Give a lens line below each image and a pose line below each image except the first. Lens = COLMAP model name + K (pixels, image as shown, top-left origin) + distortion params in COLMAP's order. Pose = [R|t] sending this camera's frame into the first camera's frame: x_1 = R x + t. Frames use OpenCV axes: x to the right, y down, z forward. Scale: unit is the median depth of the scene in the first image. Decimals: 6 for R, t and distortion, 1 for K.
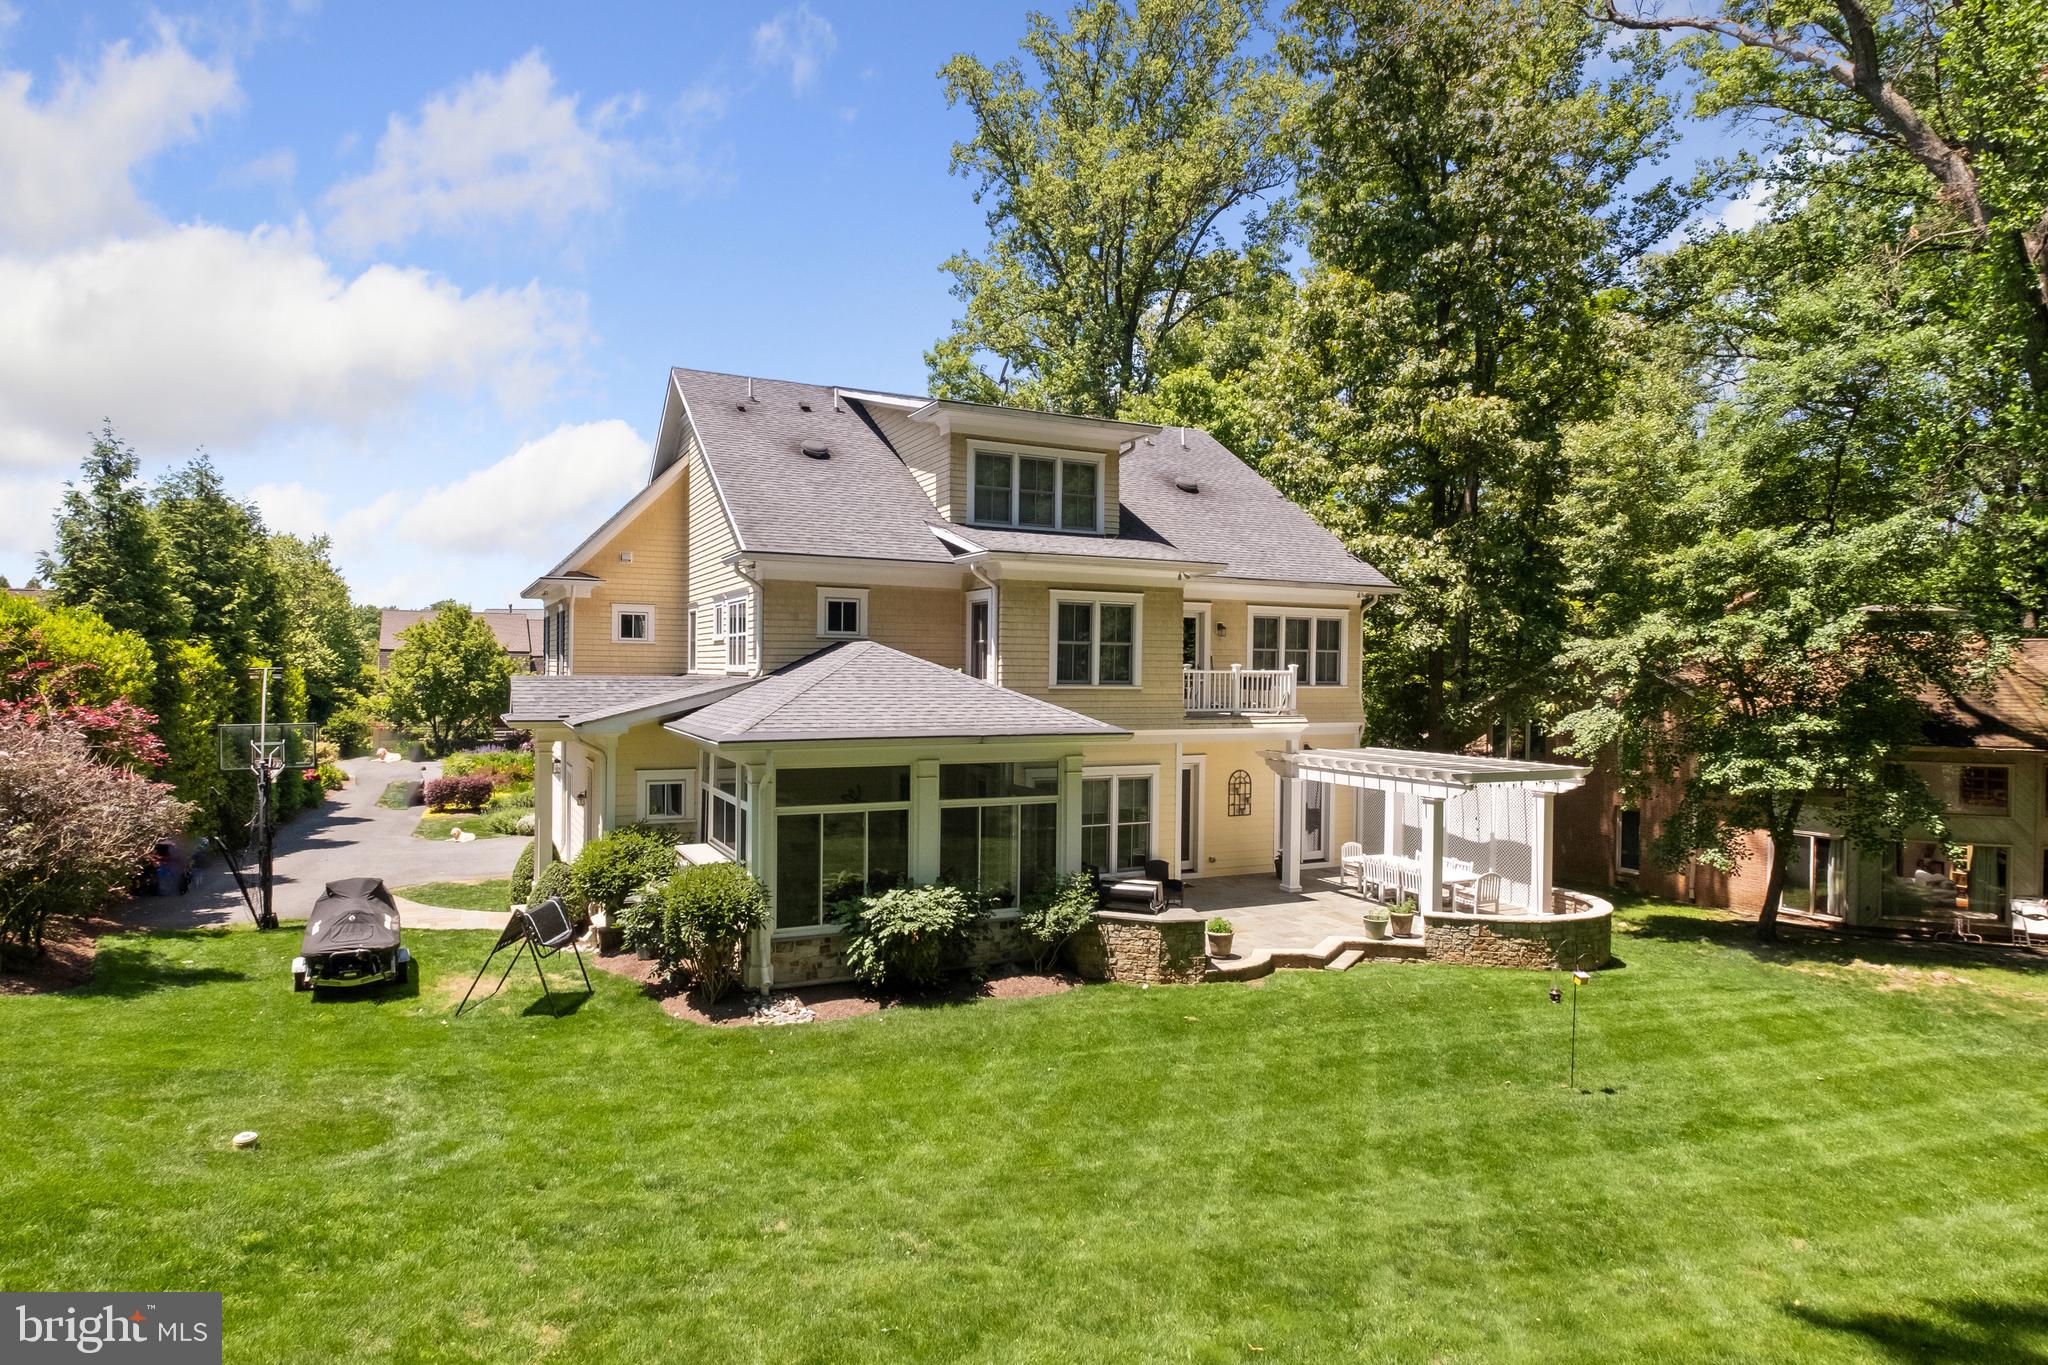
lens RADIAL K [[855.2, 0, 1017.0], [0, 855.2, 697.5], [0, 0, 1]] dist [-0.003088, -0.000069]
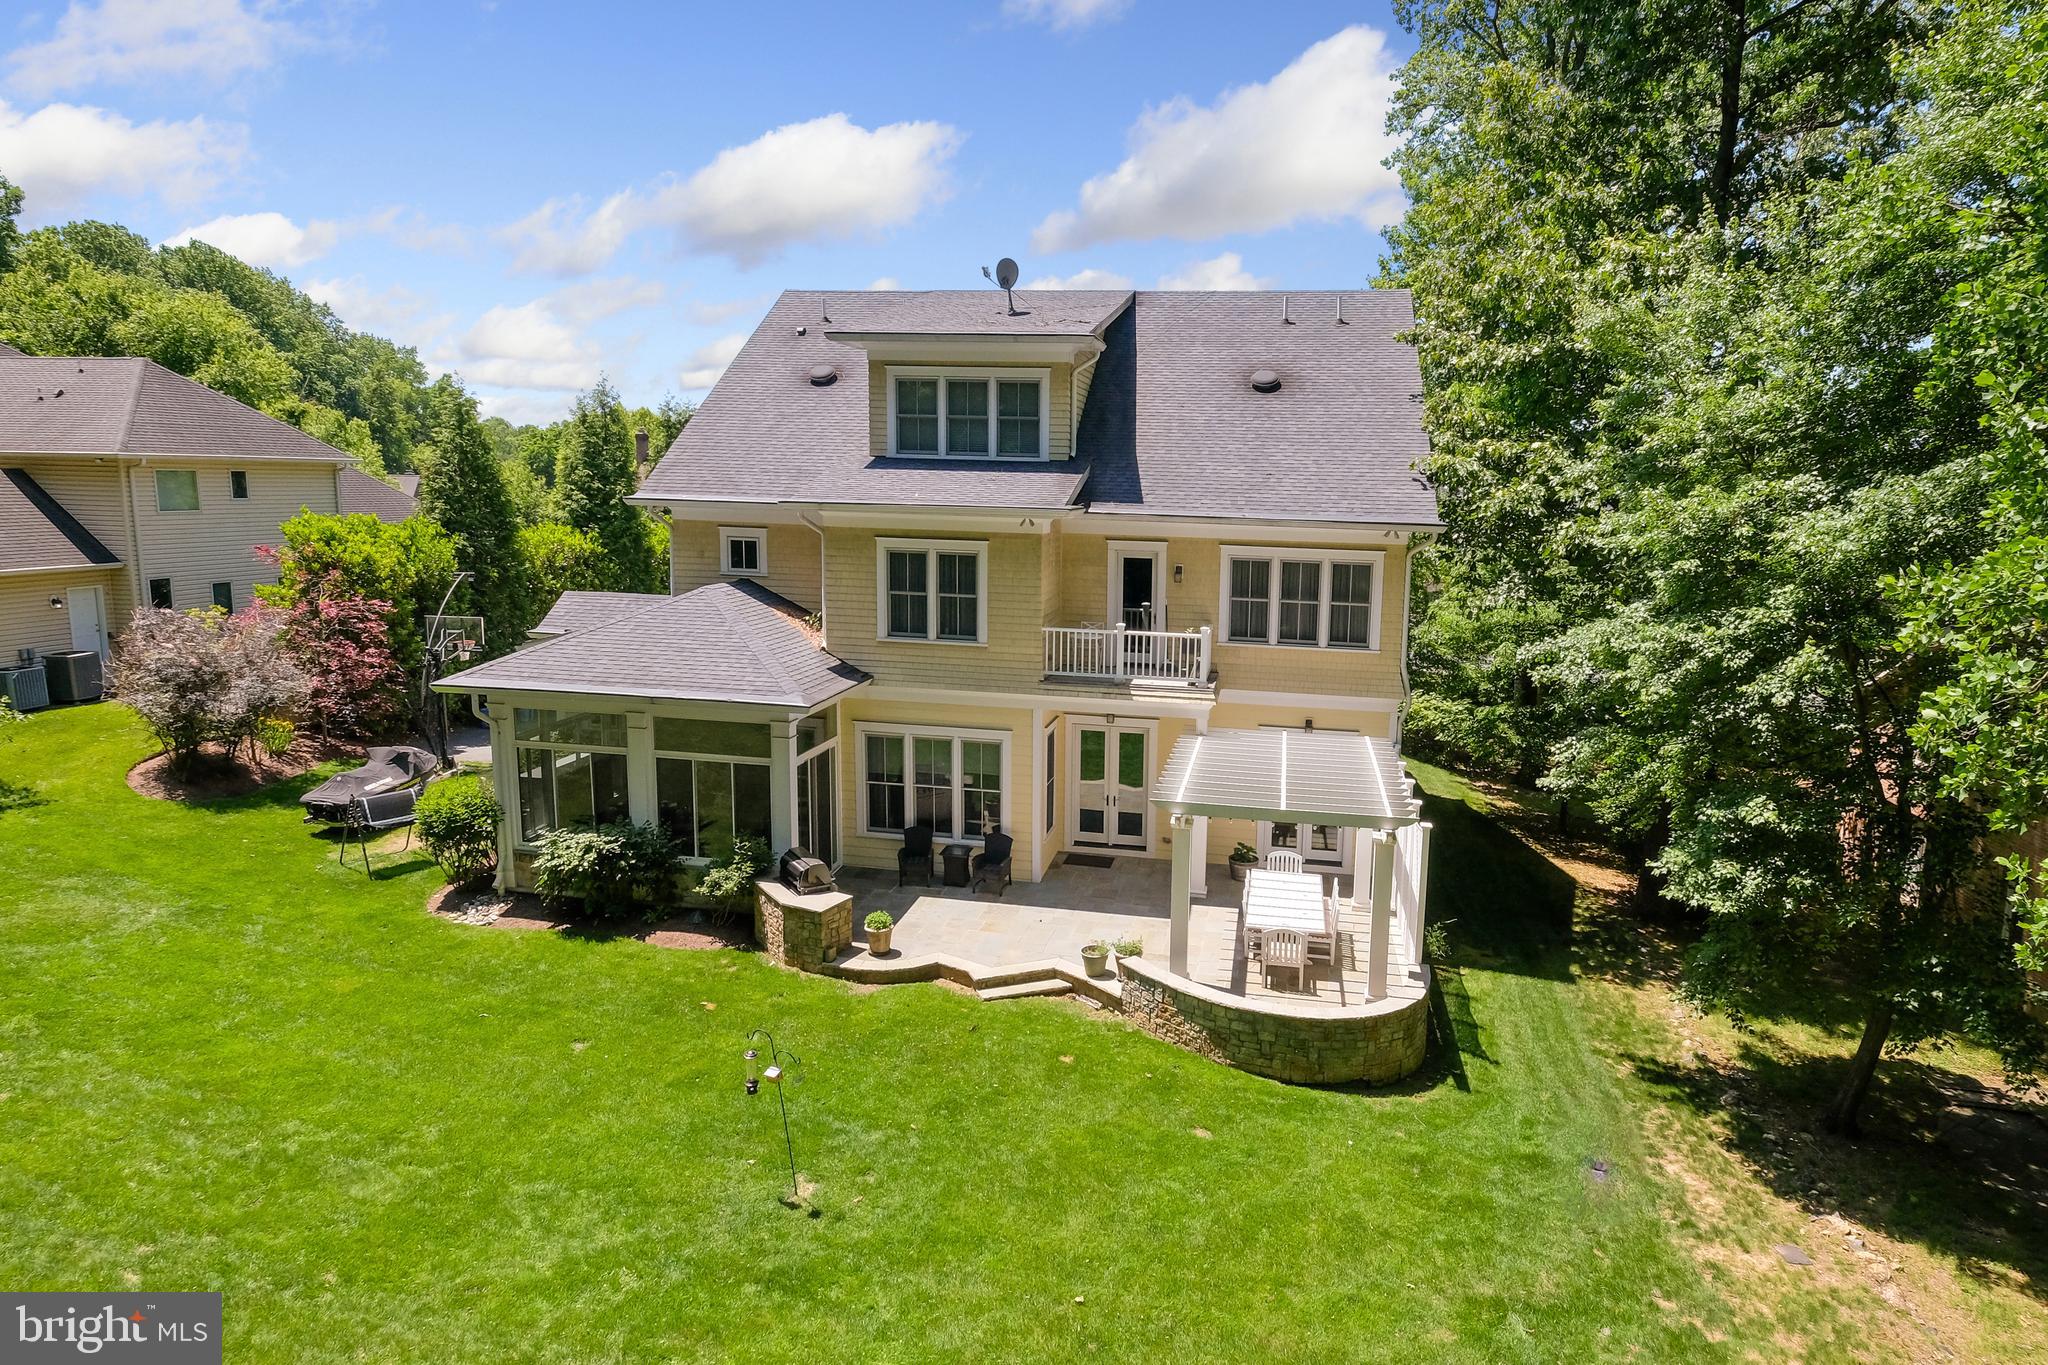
lens RADIAL K [[907.4, 0, 1023.0], [0, 907.4, 664.6], [0, 0, 1]] dist [-0.001384, -0.000297]
pose [[0.886628, 0.090734, -0.453495, 0.636487], [-0.045871, 0.992984, 0.108991, -0.100806], [0.460203, -0.075832, 0.884569, 0.169545]]
